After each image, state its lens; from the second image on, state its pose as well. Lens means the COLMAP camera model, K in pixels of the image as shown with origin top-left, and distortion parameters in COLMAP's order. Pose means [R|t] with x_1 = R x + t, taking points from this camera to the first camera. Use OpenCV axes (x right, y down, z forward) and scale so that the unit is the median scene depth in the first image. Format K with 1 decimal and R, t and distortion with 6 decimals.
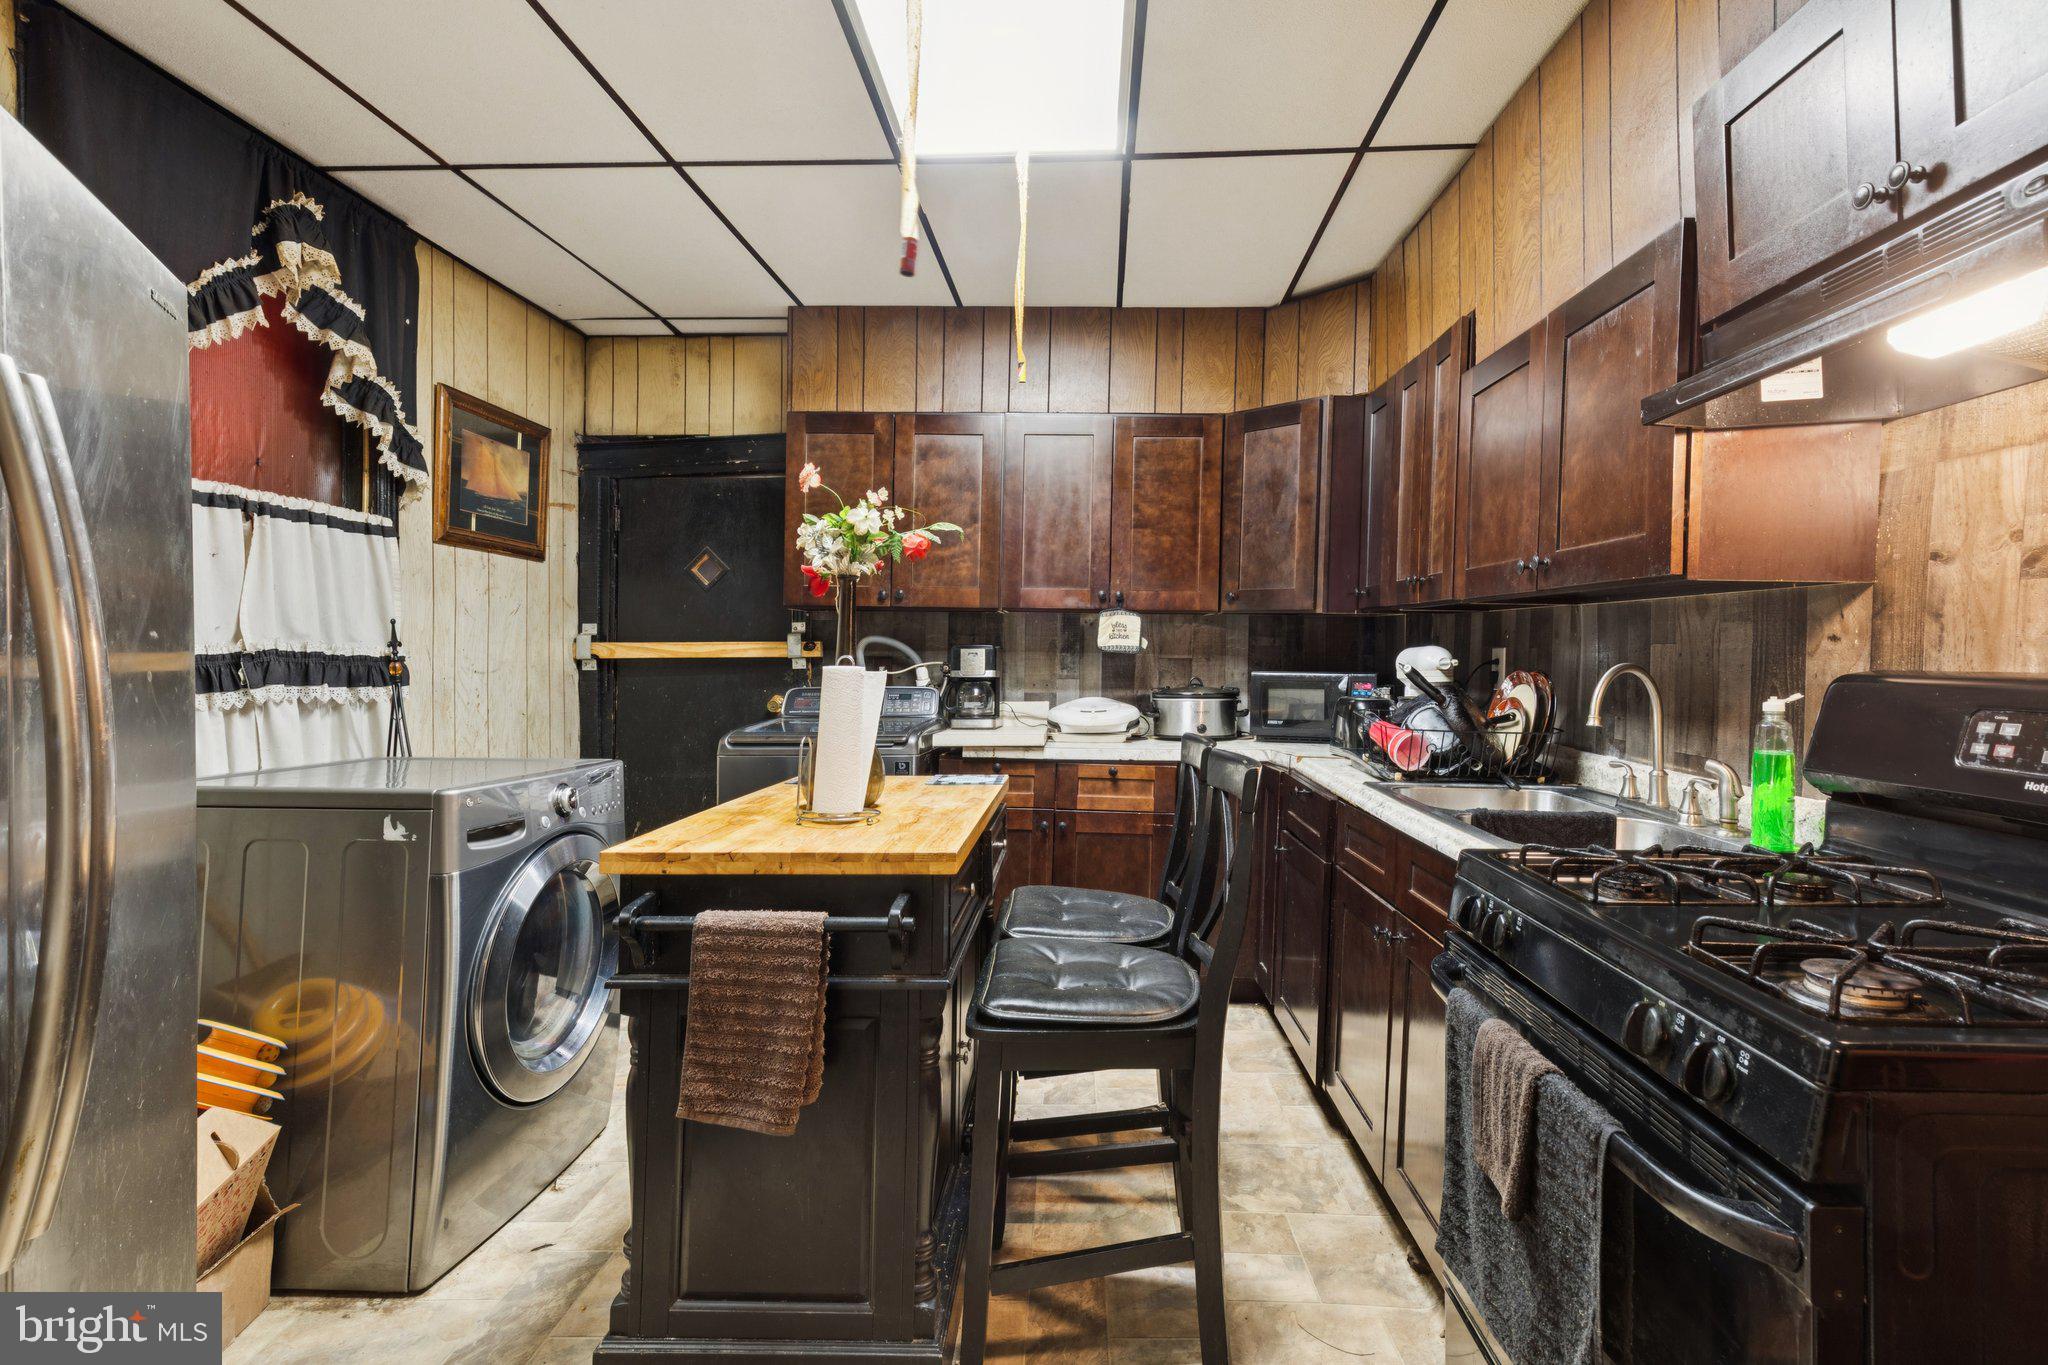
lens RADIAL K [[973.2, 0, 1030.5], [0, 973.2, 641.0], [0, 0, 1]] dist [-0.001153, -0.000679]
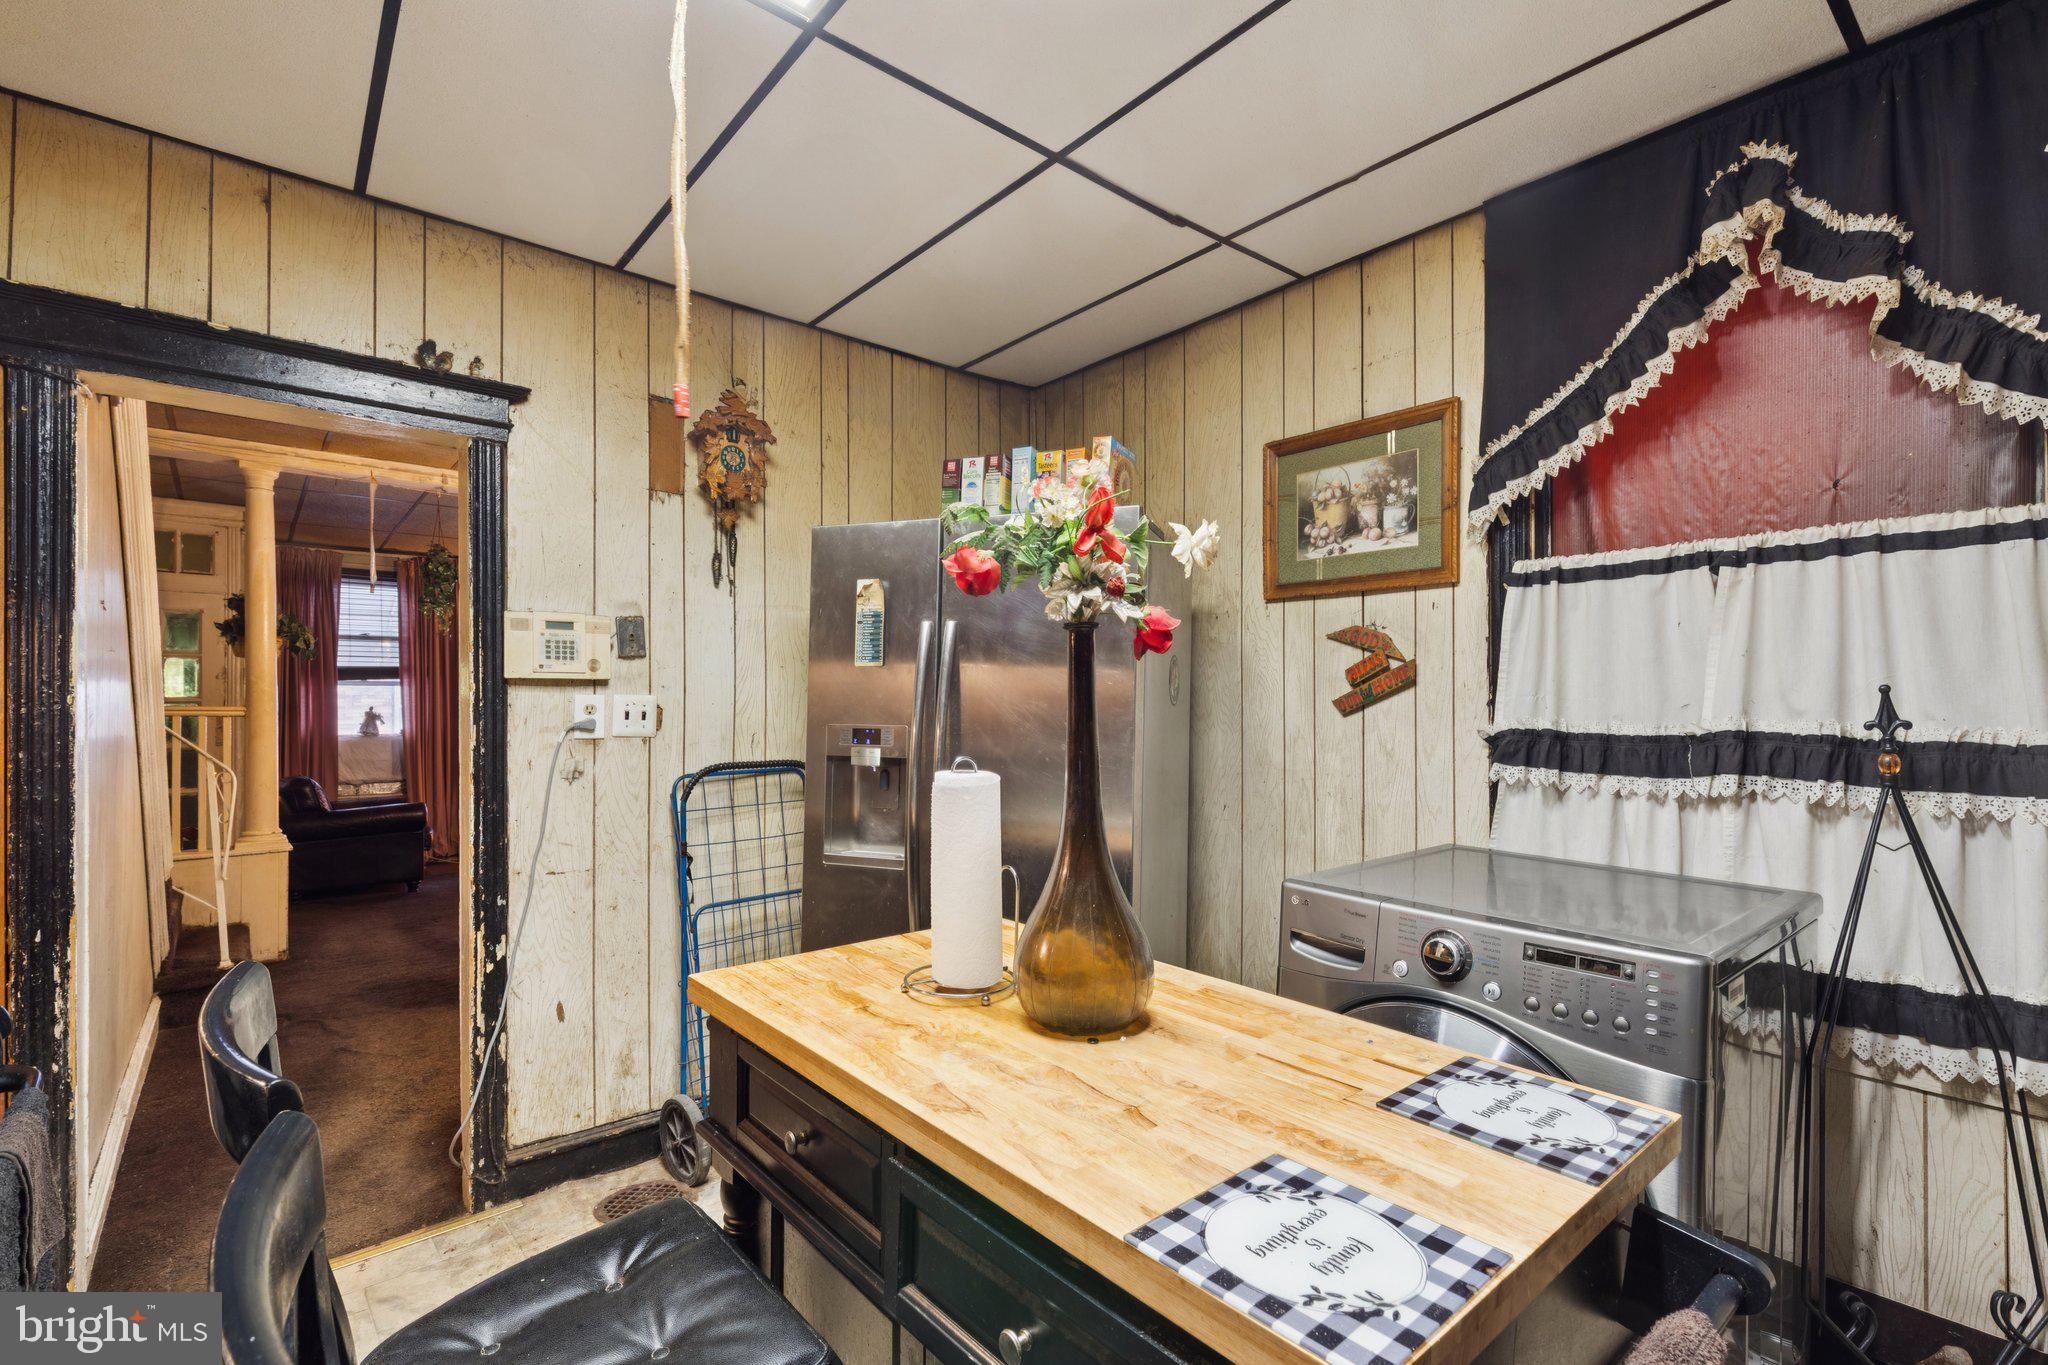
lens RADIAL K [[927.8, 0, 1028.0], [0, 927.8, 700.4], [0, 0, 1]] dist [0.003256, -0.000269]
pose [[-0.733920, -0.003492, -0.679227, 0.210274], [0.013174, 0.999725, -0.019375, -0.010906], [0.679108, -0.023168, -0.733673, 1.392179]]
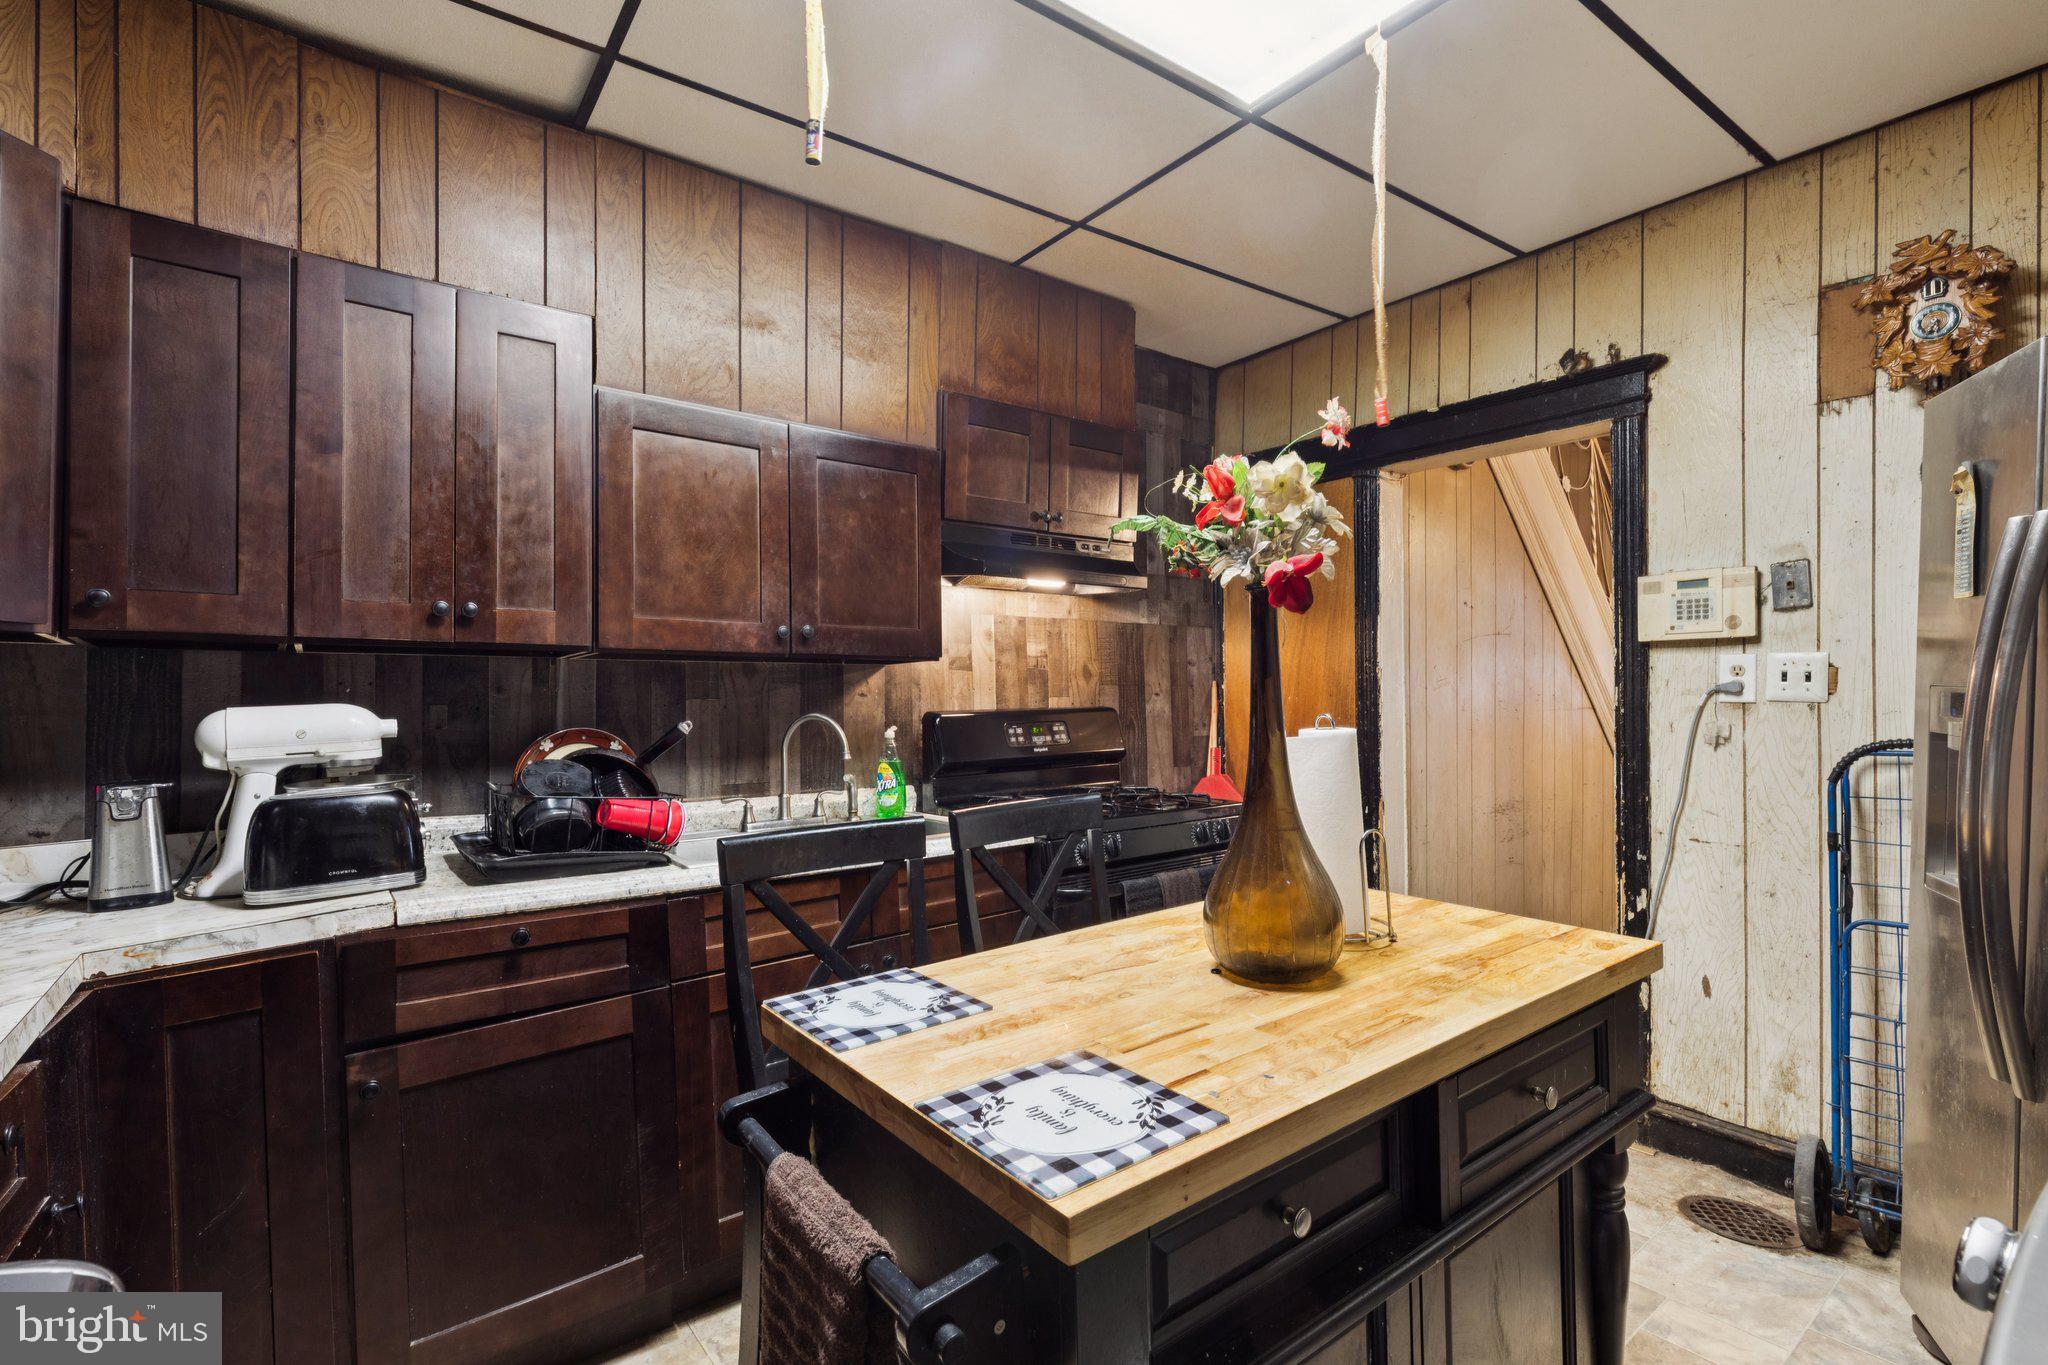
lens RADIAL K [[941.0, 0, 1024.0], [0, 941.0, 682.5], [0, 0, 1]] dist [0.002357, 0.000147]
pose [[-0.635357, 0.013748, 0.772096, -0.550603], [0.001257, 0.999859, -0.016770, 0.002698], [-0.772218, -0.009684, -0.635284, 1.492222]]
